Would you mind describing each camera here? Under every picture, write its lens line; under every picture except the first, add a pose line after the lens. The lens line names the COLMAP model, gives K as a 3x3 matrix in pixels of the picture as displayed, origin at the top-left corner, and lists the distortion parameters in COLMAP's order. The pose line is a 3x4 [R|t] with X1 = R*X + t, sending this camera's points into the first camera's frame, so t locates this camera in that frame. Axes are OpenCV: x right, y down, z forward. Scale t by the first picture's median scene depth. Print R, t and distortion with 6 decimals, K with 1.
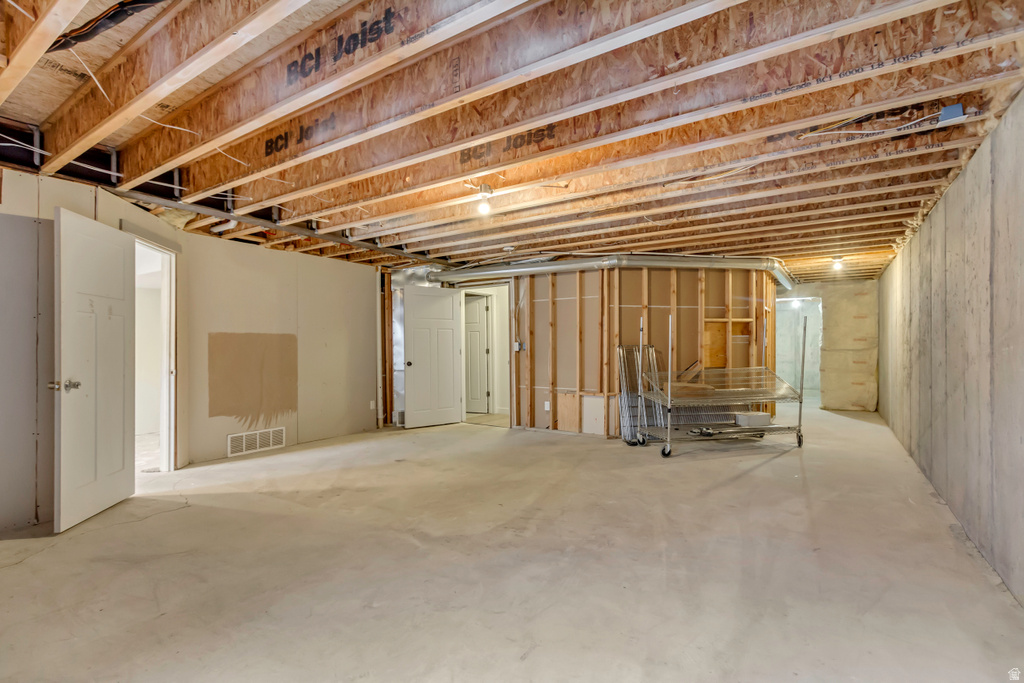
lens RADIAL K [[479.5, 0, 512.7], [0, 479.5, 346.1], [0, 0, 1]] dist [0.003084, -0.002758]
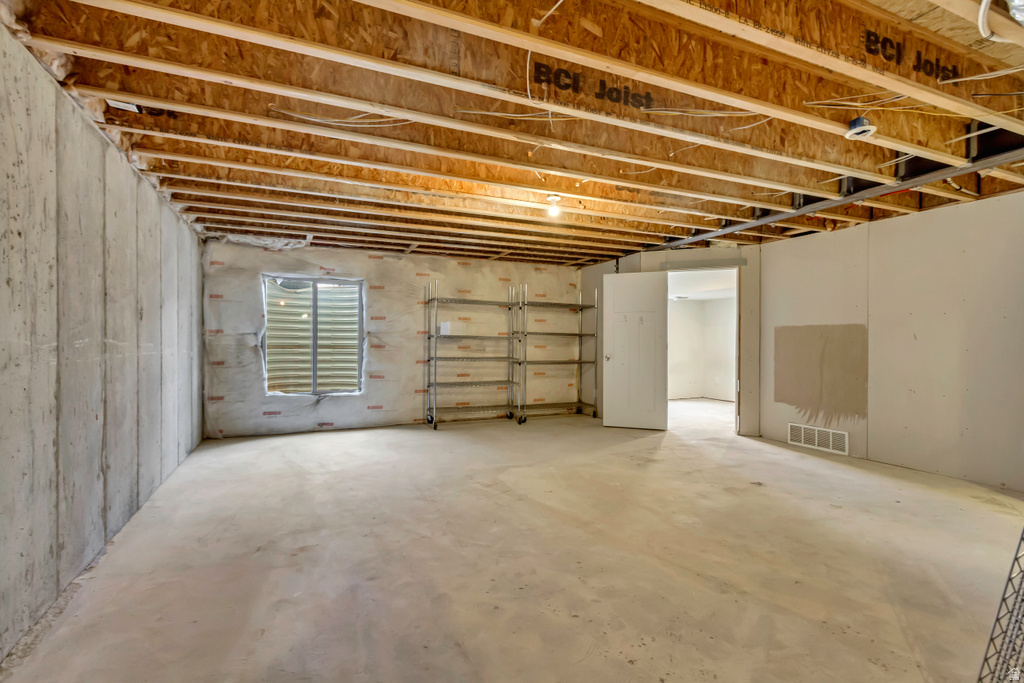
lens RADIAL K [[479.5, 0, 511.1], [0, 479.5, 341.6], [0, 0, 1]] dist [0.003084, -0.002758]
pose [[-0.539422, 0.004272, -0.842024, 0.888189], [0.000818, 0.999989, 0.004549, 0.001300], [0.842035, 0.001765, -0.539420, 1.482983]]
